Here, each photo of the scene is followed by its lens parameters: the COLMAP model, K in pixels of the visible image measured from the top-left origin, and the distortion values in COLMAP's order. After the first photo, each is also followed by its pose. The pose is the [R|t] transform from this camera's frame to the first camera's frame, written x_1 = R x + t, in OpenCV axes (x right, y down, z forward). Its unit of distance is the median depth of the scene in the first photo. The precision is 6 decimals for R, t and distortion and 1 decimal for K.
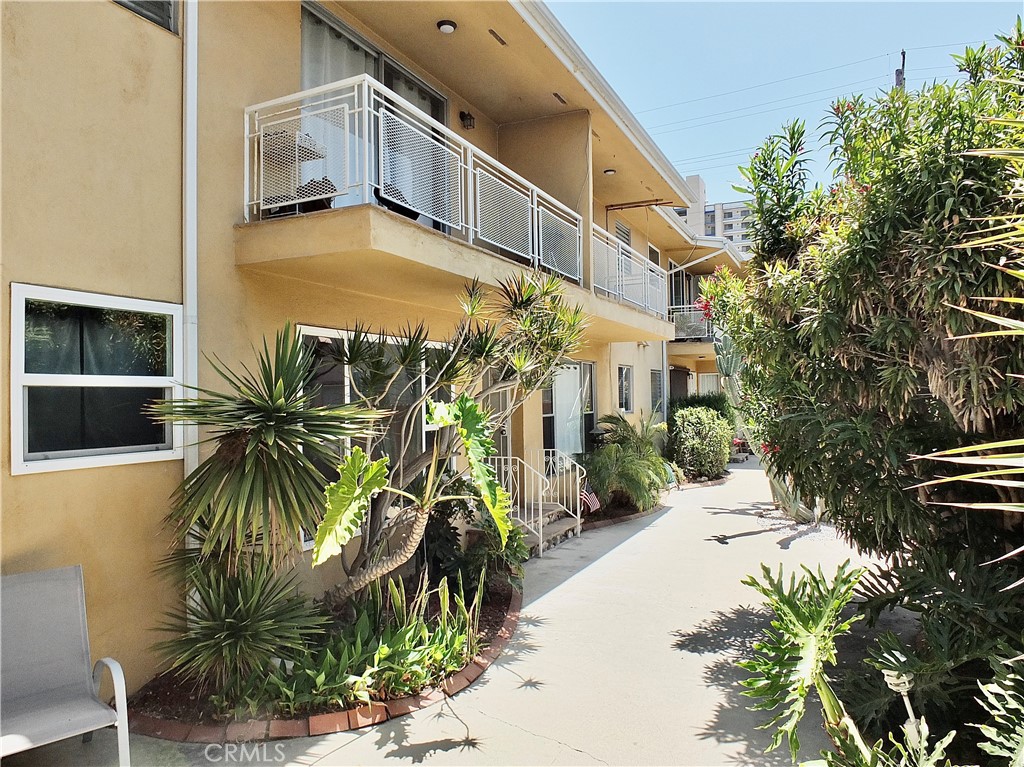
lens RADIAL K [[700.9, 0, 511.7], [0, 700.9, 383.3], [0, 0, 1]] dist [-0.030183, 0.000327]
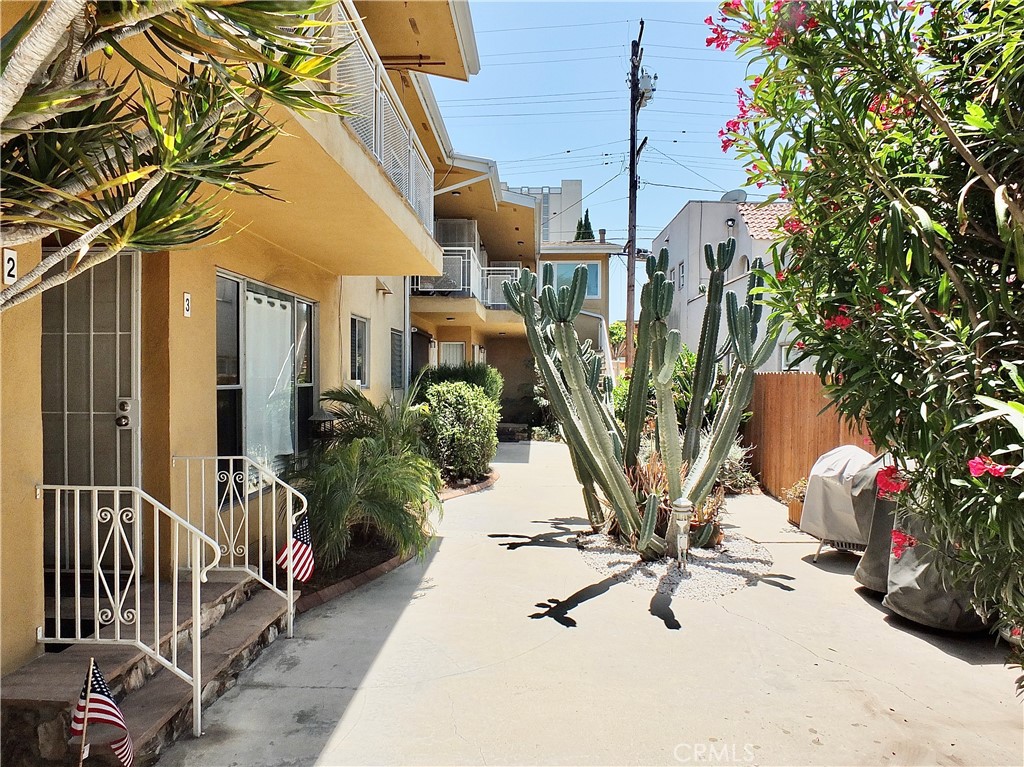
lens RADIAL K [[700.9, 0, 510.7], [0, 700.9, 383.7], [0, 0, 1]] dist [-0.030183, 0.000327]
pose [[0.914108, 0.014863, 0.405197, 0.029585], [-0.026406, 0.999389, 0.022914, 0.023112], [-0.404609, -0.031645, 0.913942, 0.396827]]
